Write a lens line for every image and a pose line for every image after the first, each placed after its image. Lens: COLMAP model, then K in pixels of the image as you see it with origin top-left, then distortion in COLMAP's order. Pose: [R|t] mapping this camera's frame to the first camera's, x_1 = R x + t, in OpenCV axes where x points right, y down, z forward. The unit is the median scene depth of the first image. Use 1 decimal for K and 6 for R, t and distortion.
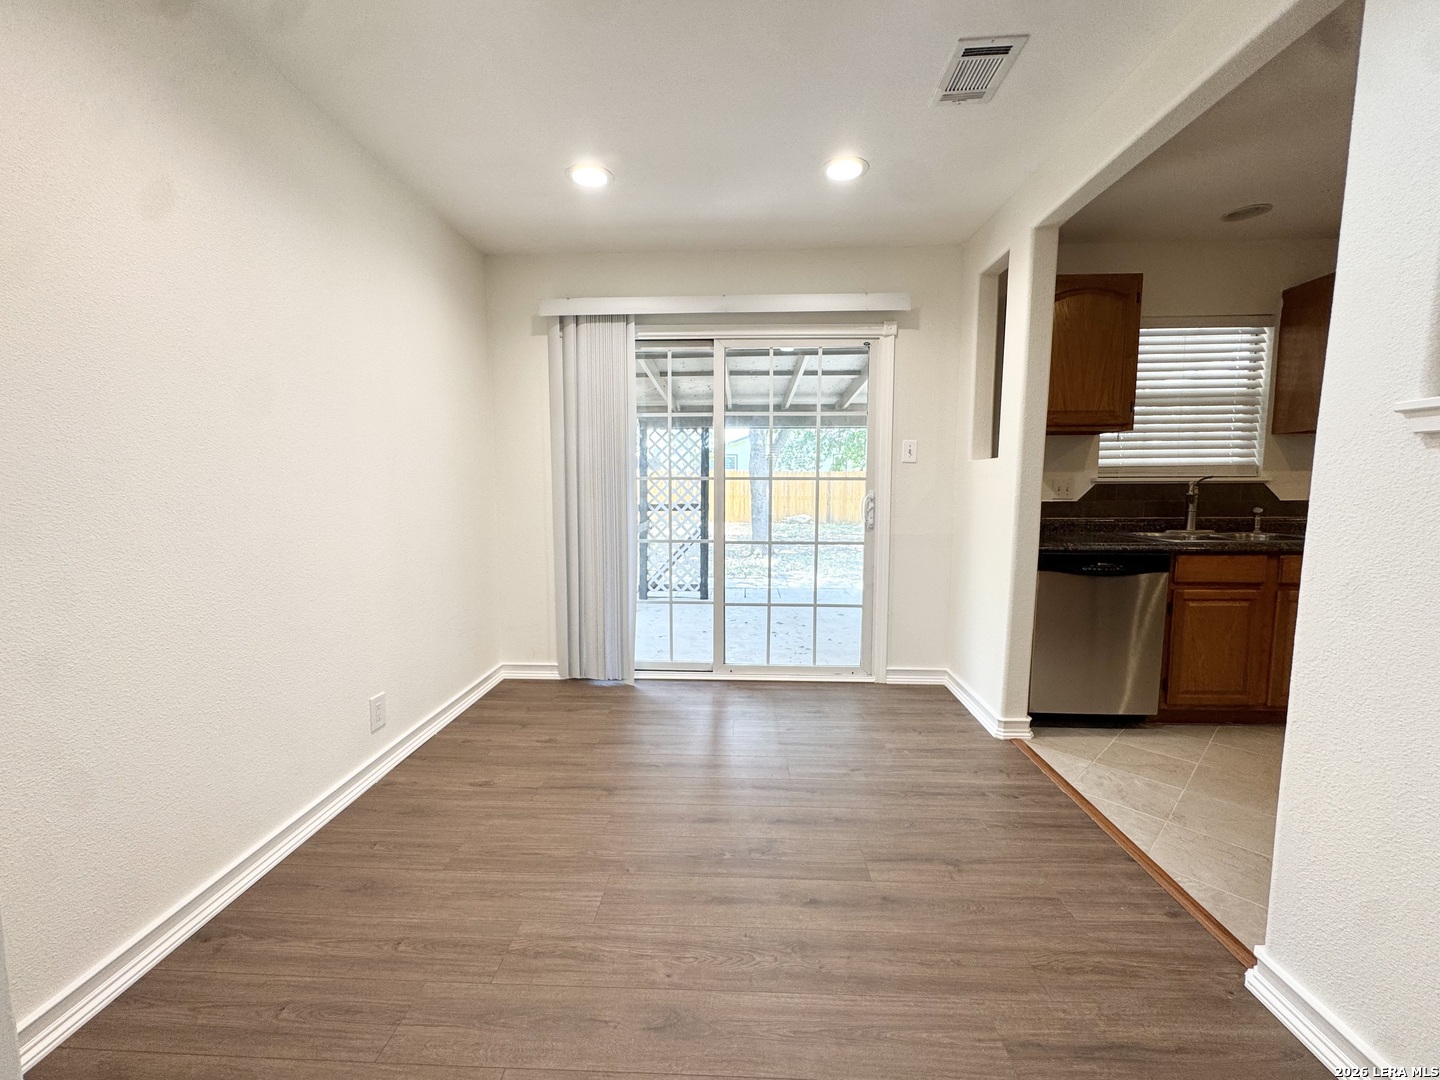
lens RADIAL K [[583.7, 0, 718.2], [0, 583.7, 537.8], [0, 0, 1]] dist [-0.001513, 0.000355]
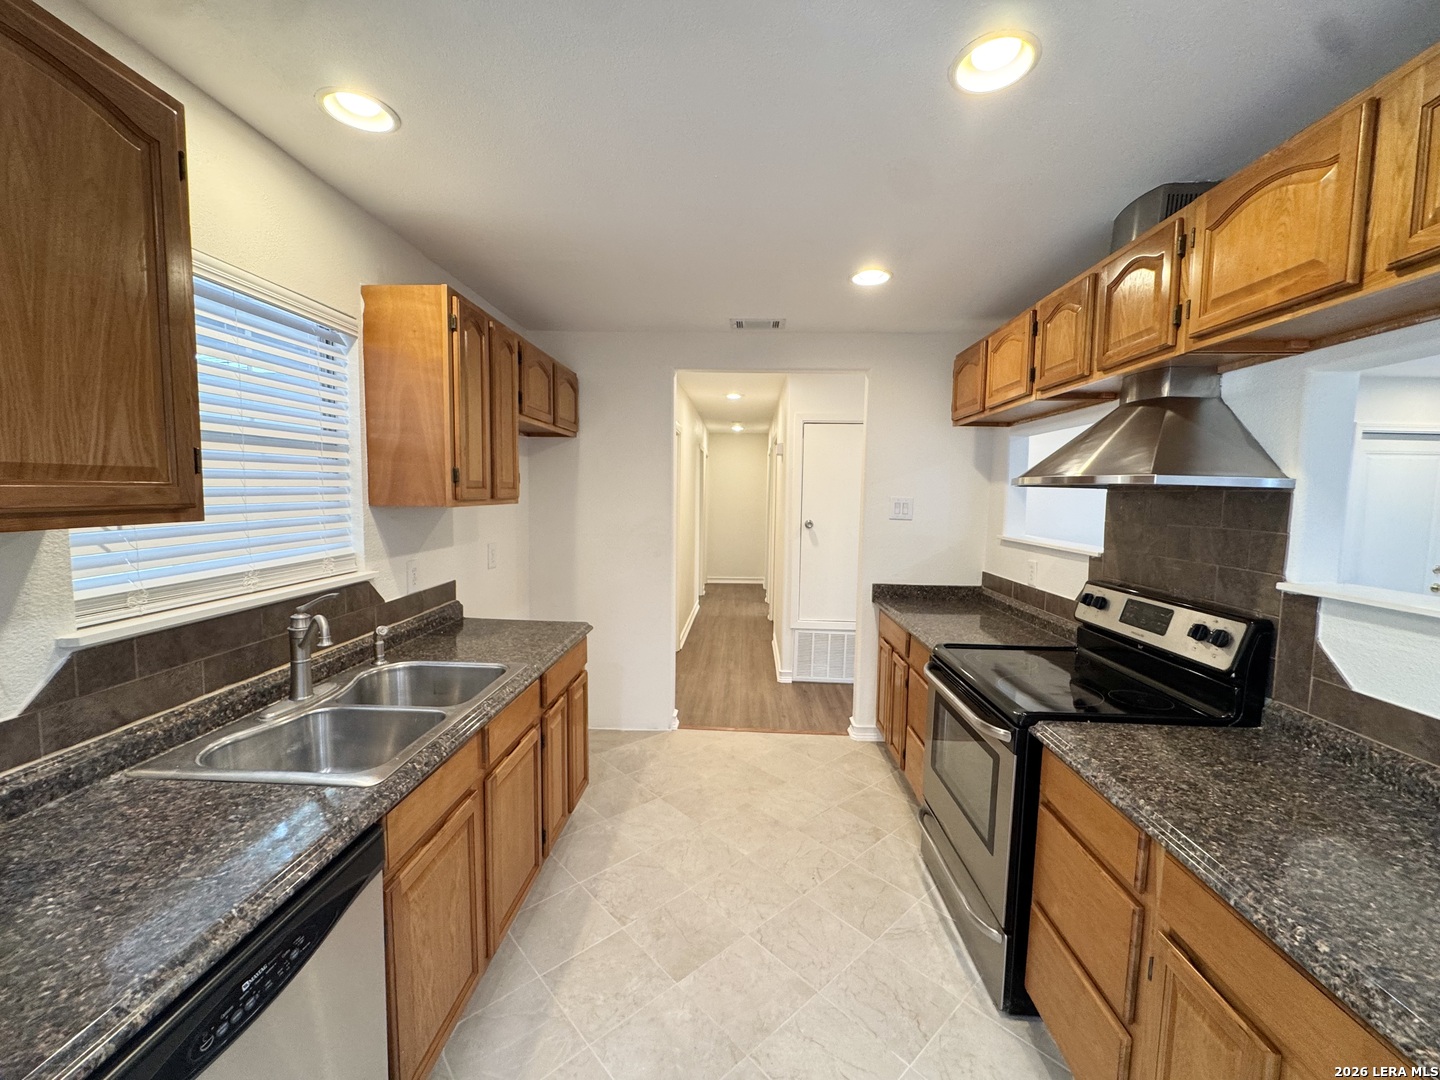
lens RADIAL K [[583.7, 0, 719.1], [0, 583.7, 538.3], [0, 0, 1]] dist [-0.001513, 0.000355]
pose [[0.004553, -0.082507, 0.996580, 0.309128], [0.083425, 0.993148, 0.081842, -0.166535], [-0.996504, 0.082767, 0.011405, 0.620721]]
